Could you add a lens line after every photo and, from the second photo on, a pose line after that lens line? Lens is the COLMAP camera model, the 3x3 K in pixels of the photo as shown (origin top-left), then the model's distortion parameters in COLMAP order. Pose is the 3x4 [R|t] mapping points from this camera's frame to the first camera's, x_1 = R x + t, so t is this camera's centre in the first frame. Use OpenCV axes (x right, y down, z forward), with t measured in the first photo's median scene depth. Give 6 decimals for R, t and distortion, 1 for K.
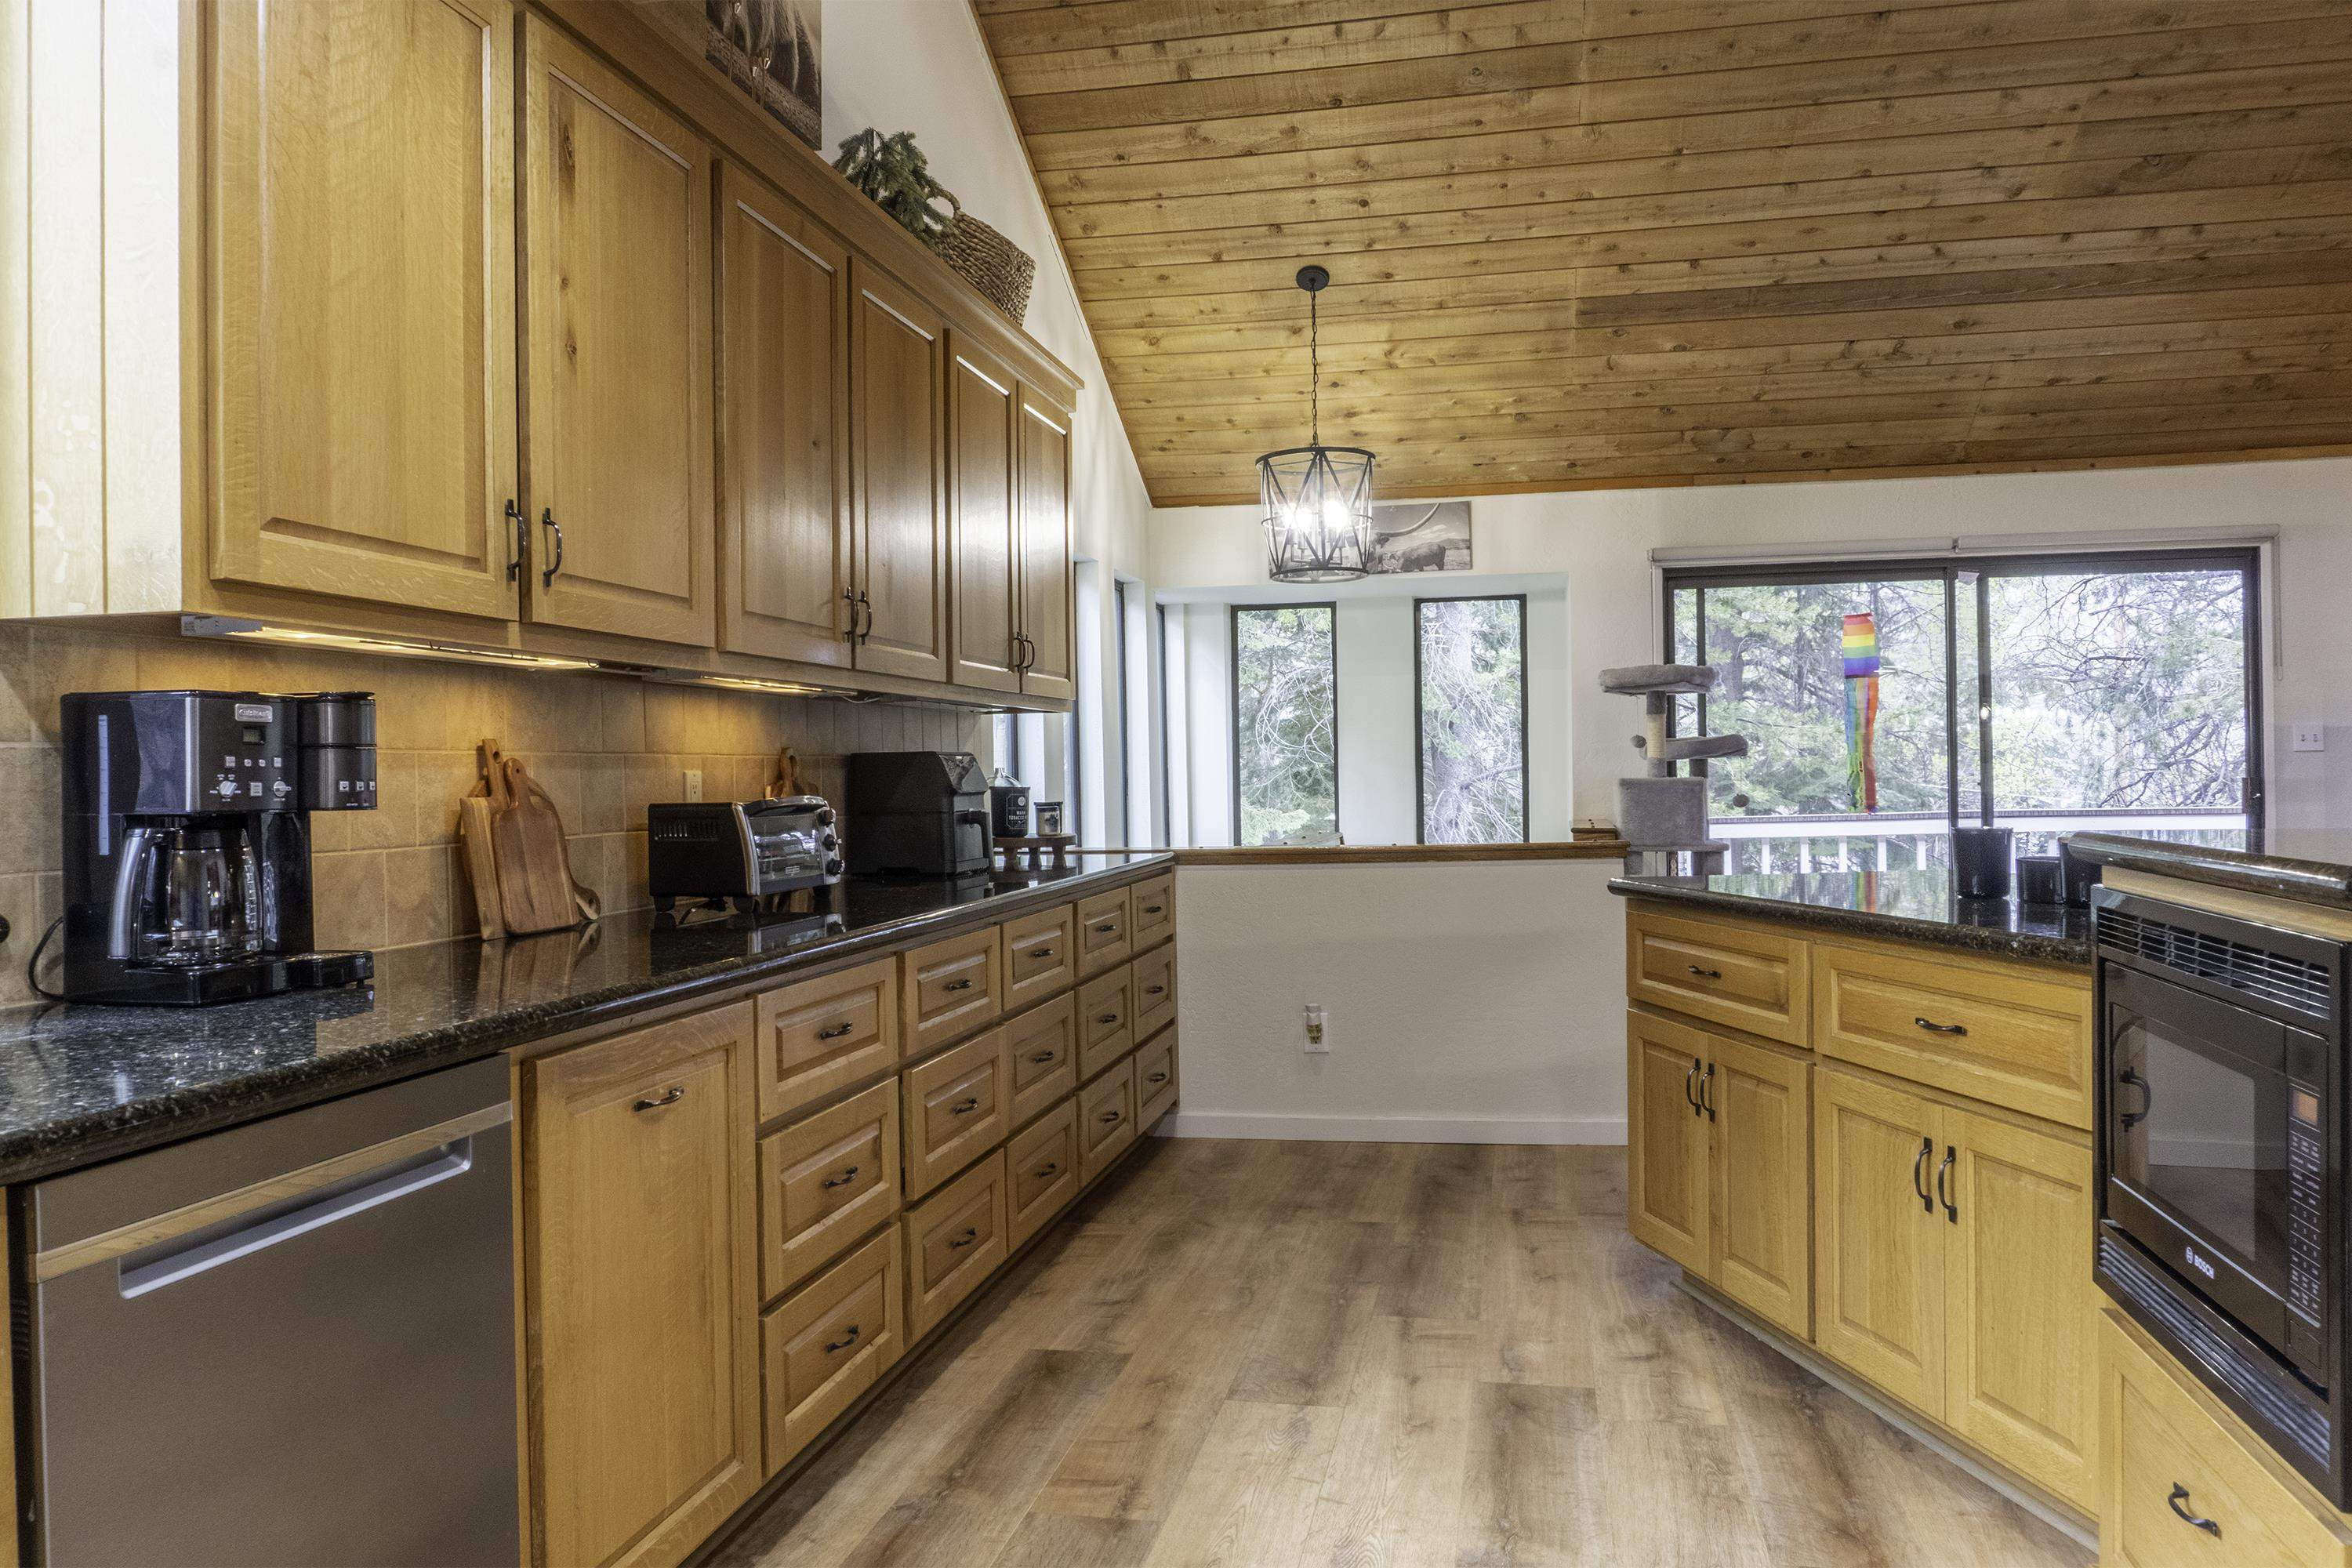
lens RADIAL K [[1673.0, 0, 1166.5], [0, 1673.0, 770.7], [0, 0, 1]] dist [-0.015906, 0.001926]
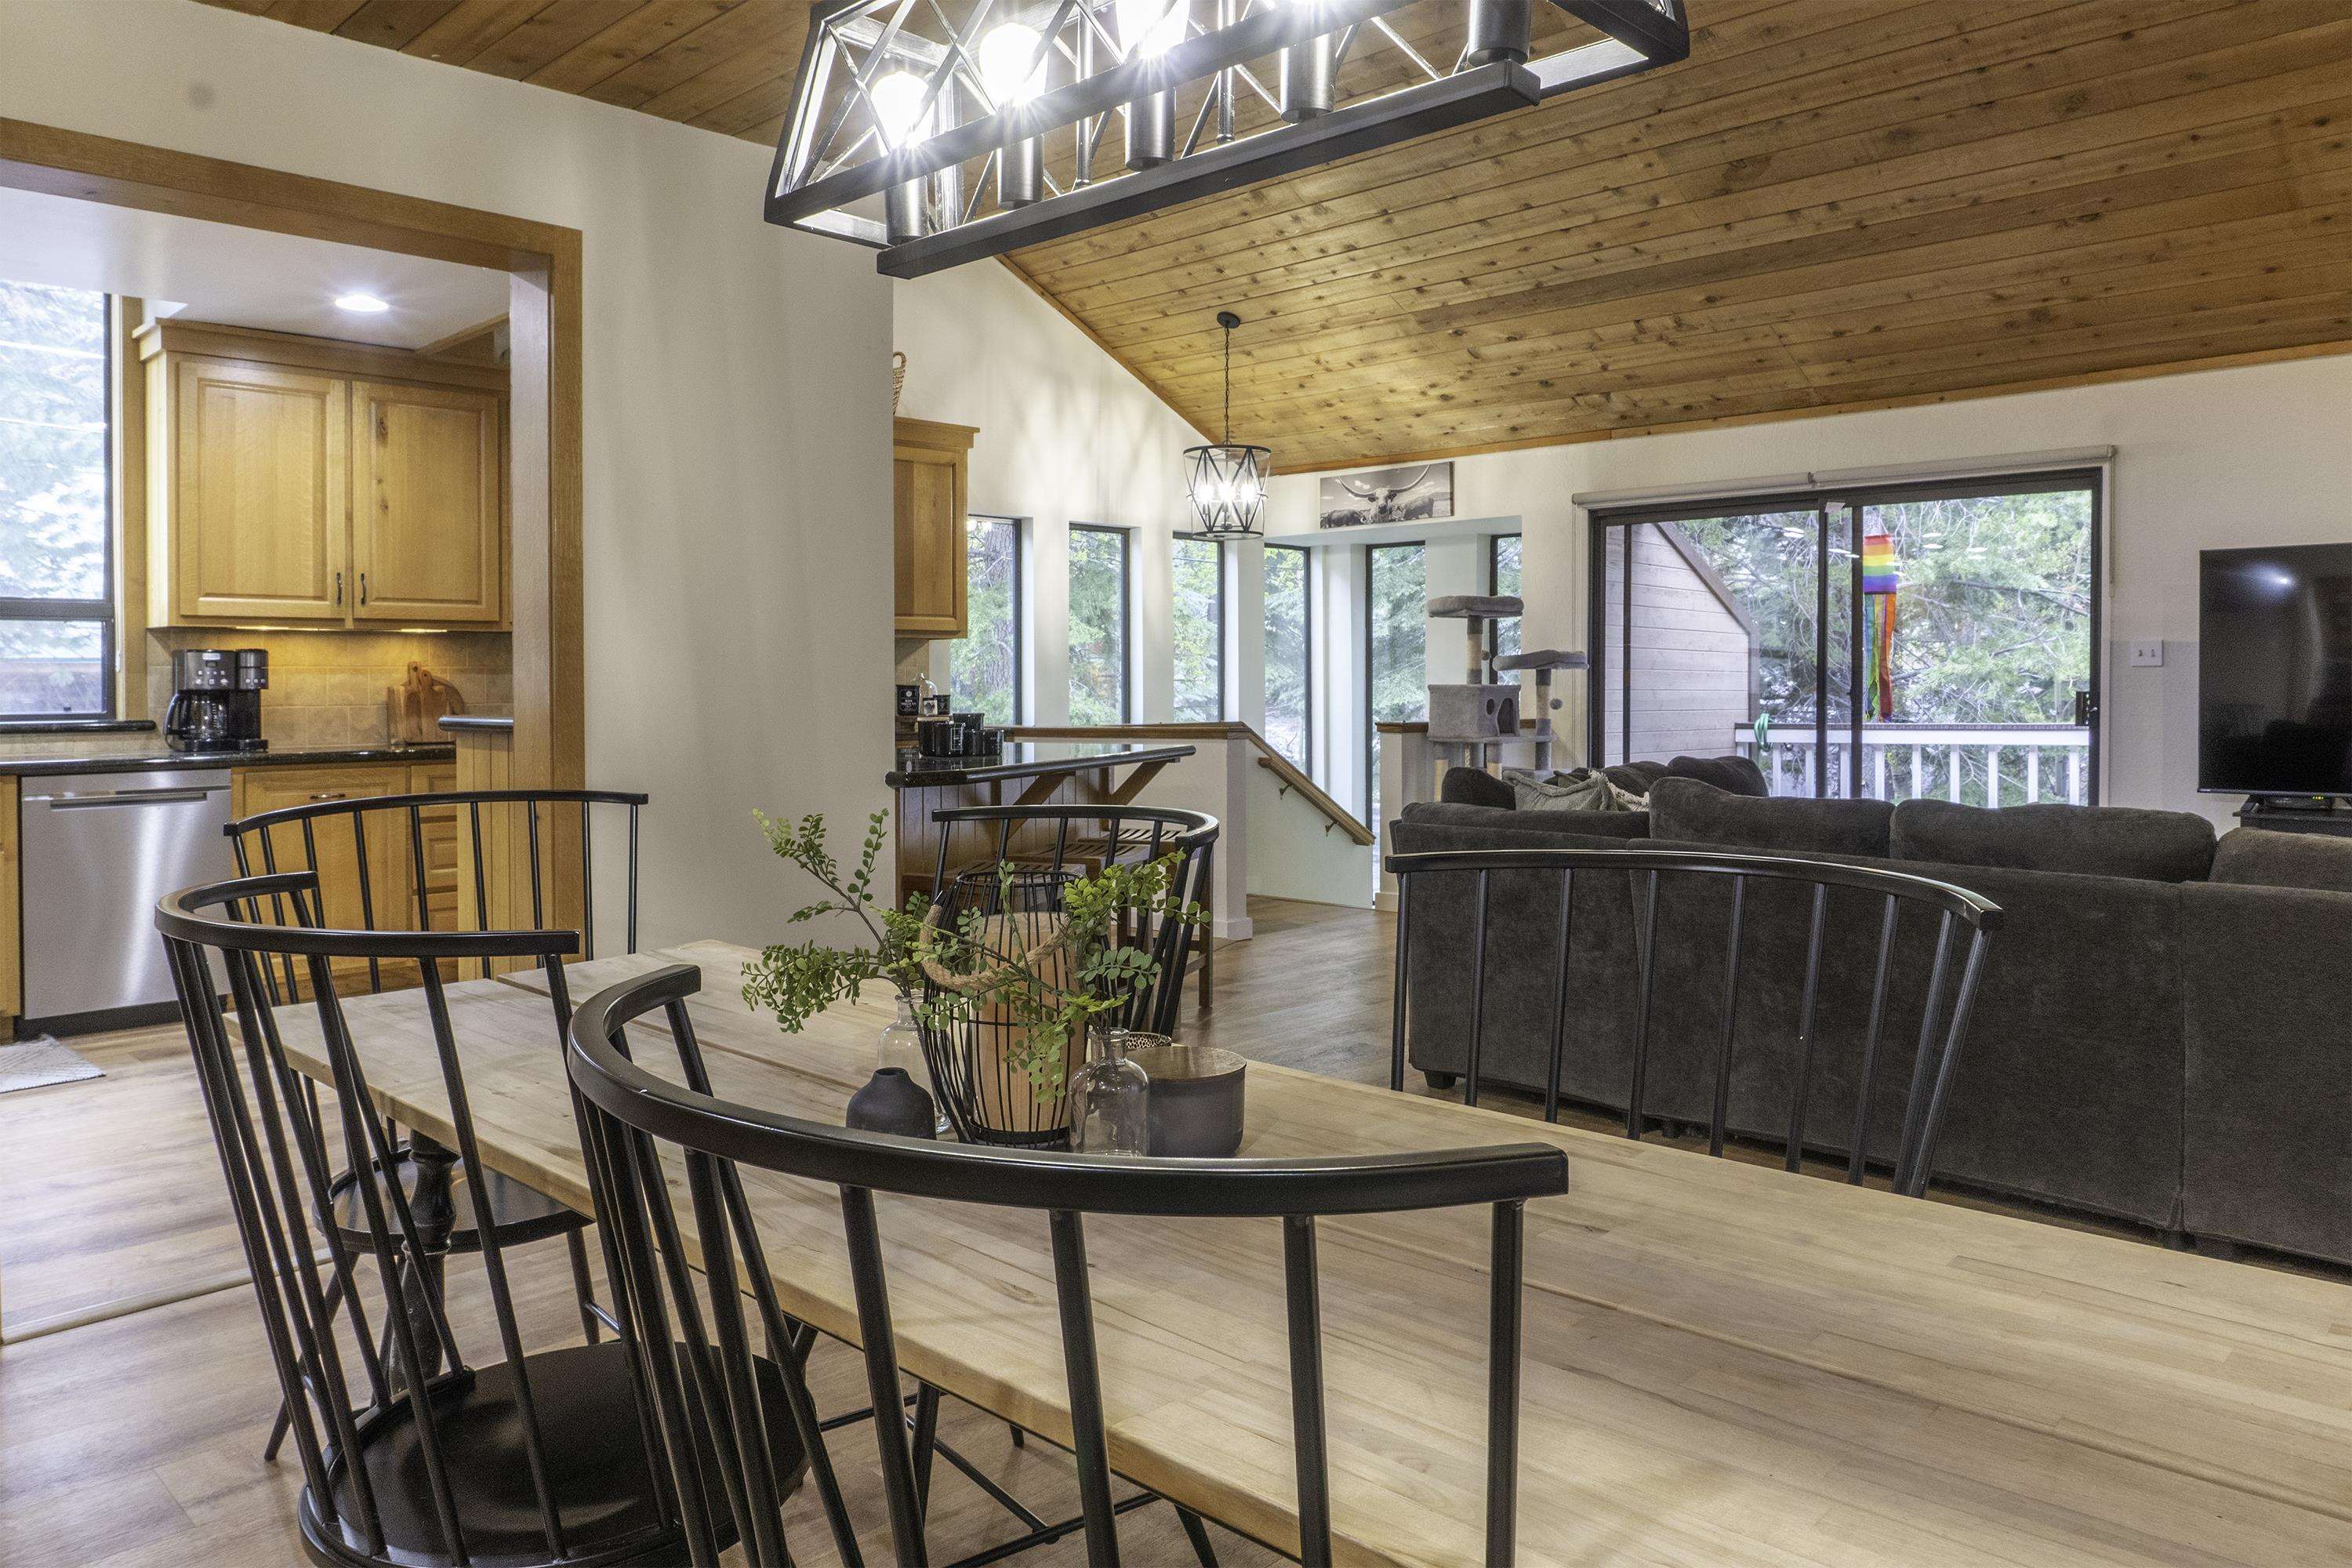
lens RADIAL K [[1661.0, 0, 1200.0], [0, 1661.0, 721.8], [0, 0, 1]] dist [-0.016688, -0.004270]
pose [[0.846060, 0.024030, -0.532546, 0.895602], [-0.006335, 0.999366, 0.035029, -0.011499], [0.533050, -0.026263, 0.845676, -0.202081]]
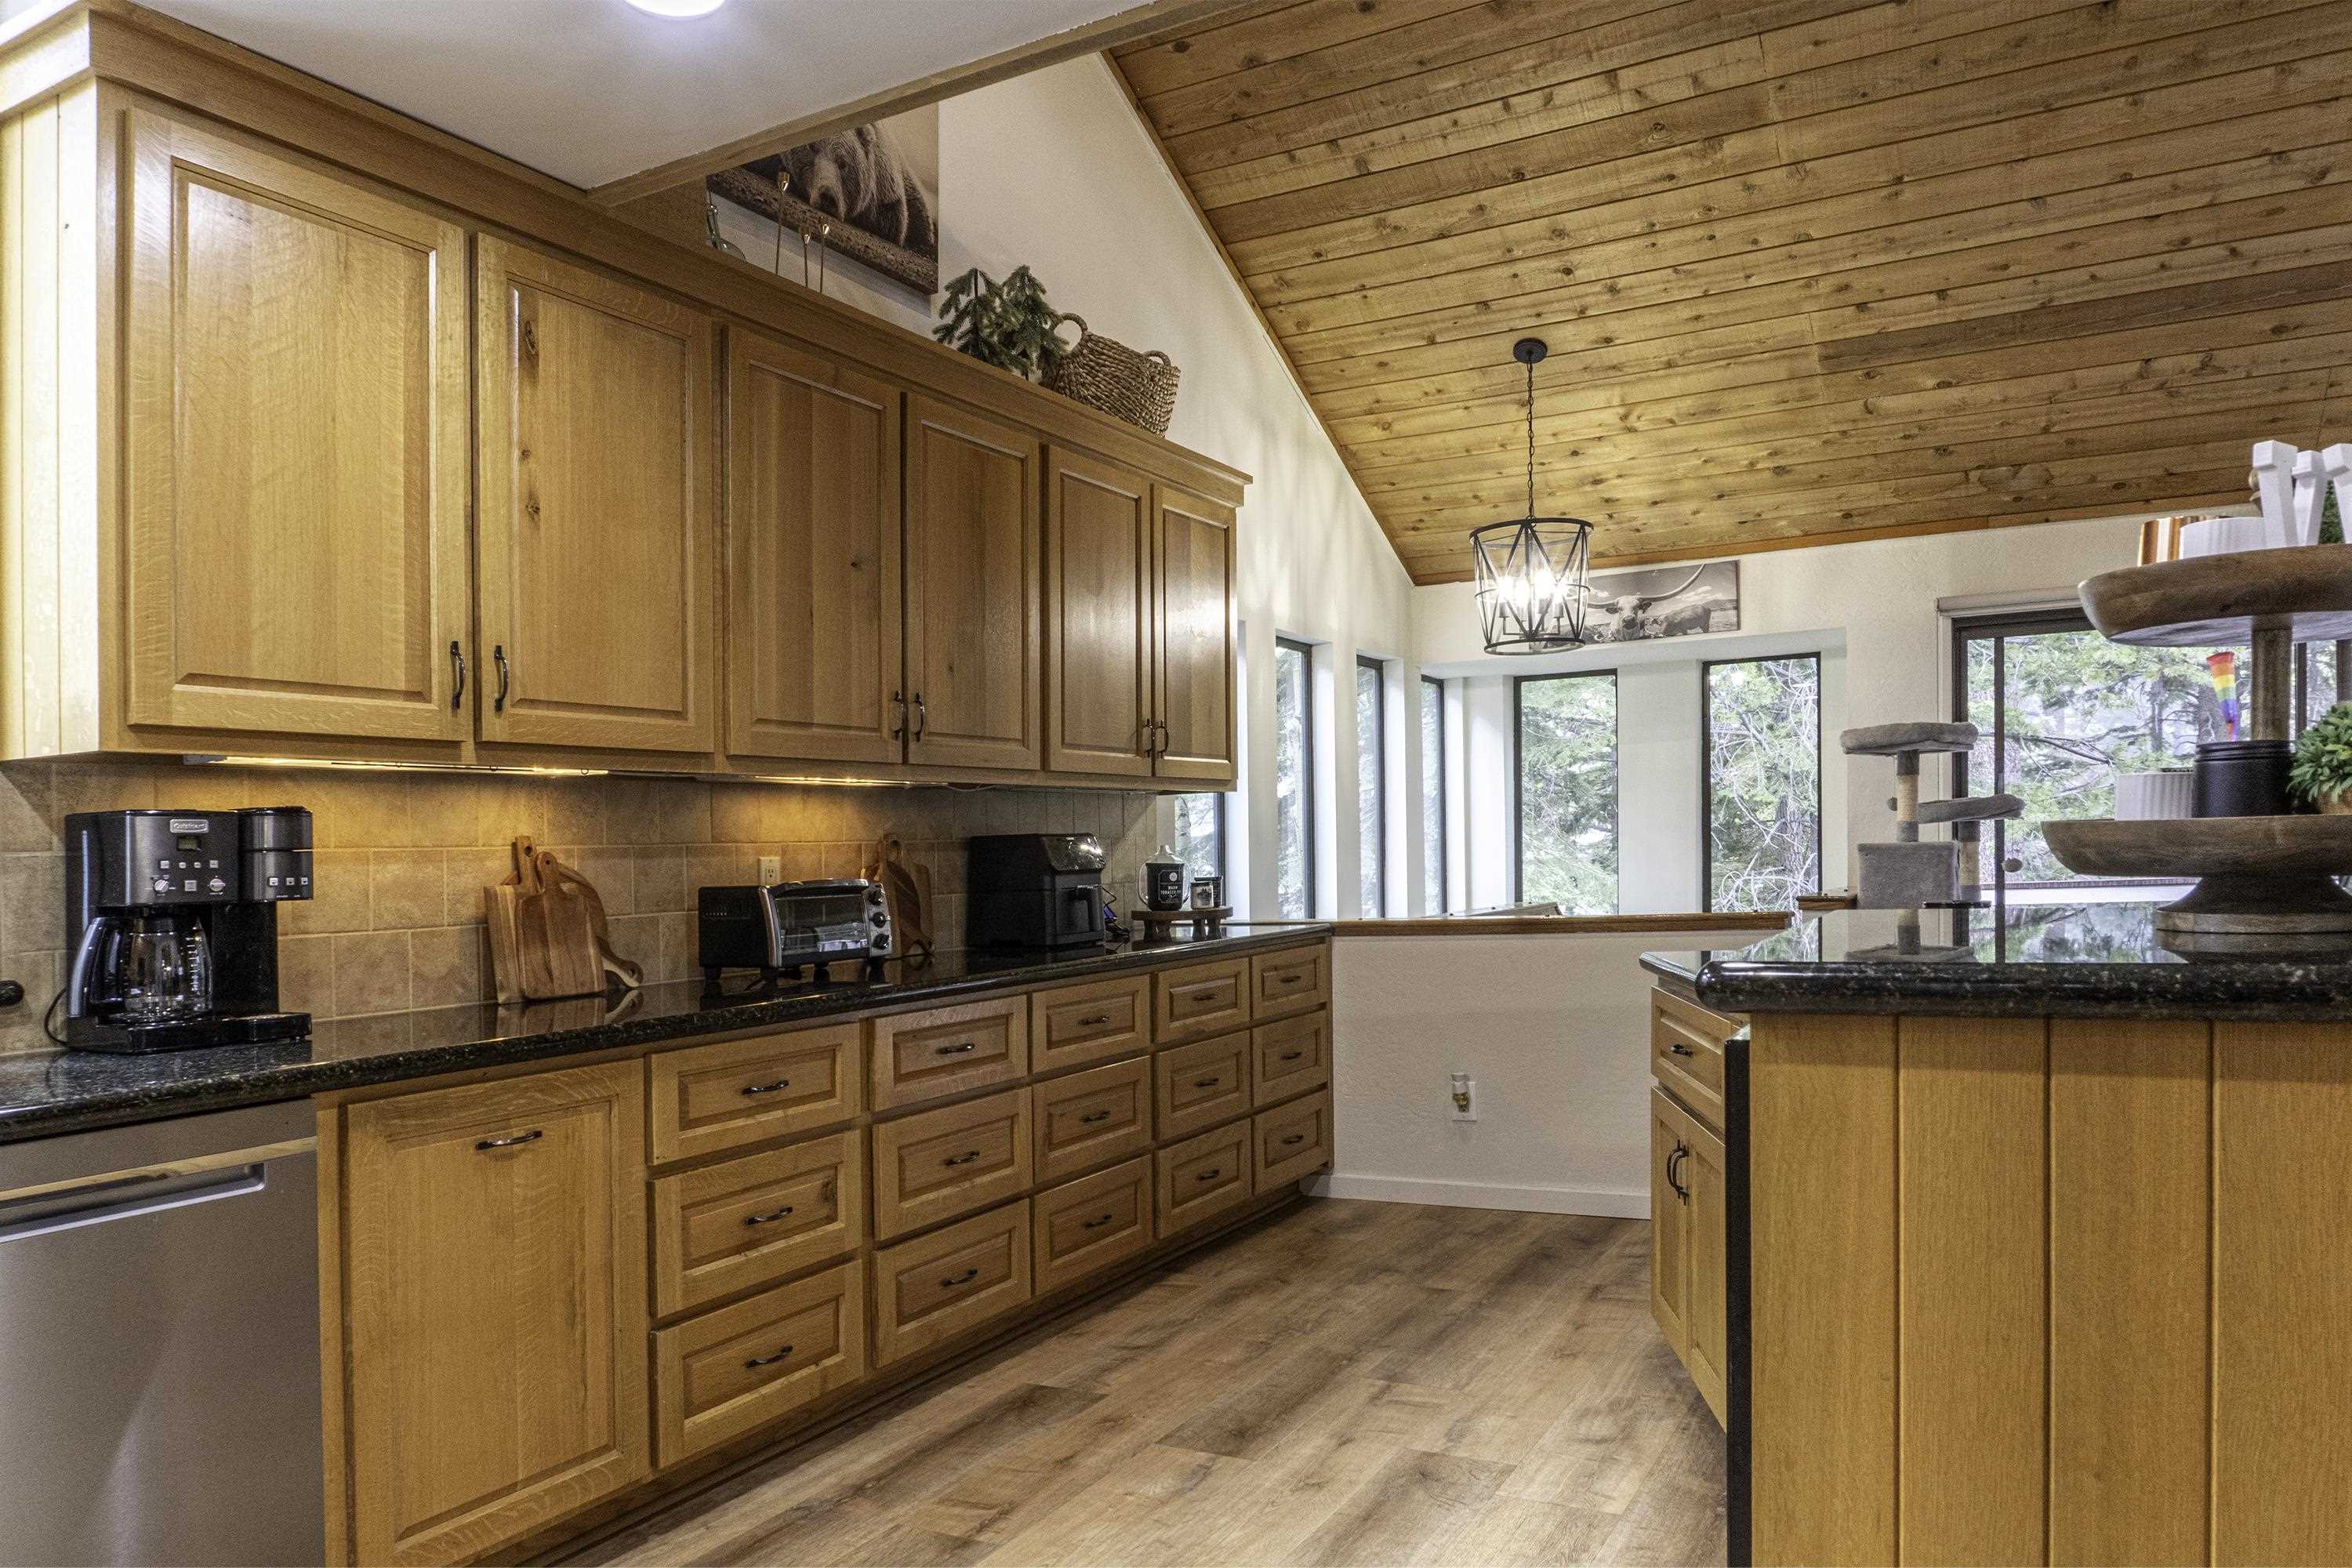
lens RADIAL K [[1616.5, 0, 1202.5], [0, 1616.5, 848.8], [0, 0, 1]] dist [-0.013386, -0.002976]
pose [[0.959628, -0.014257, -0.280911, 0.188691], [0.016313, 0.999855, 0.004982, -0.003796], [0.280800, -0.009364, 0.959721, 0.012469]]
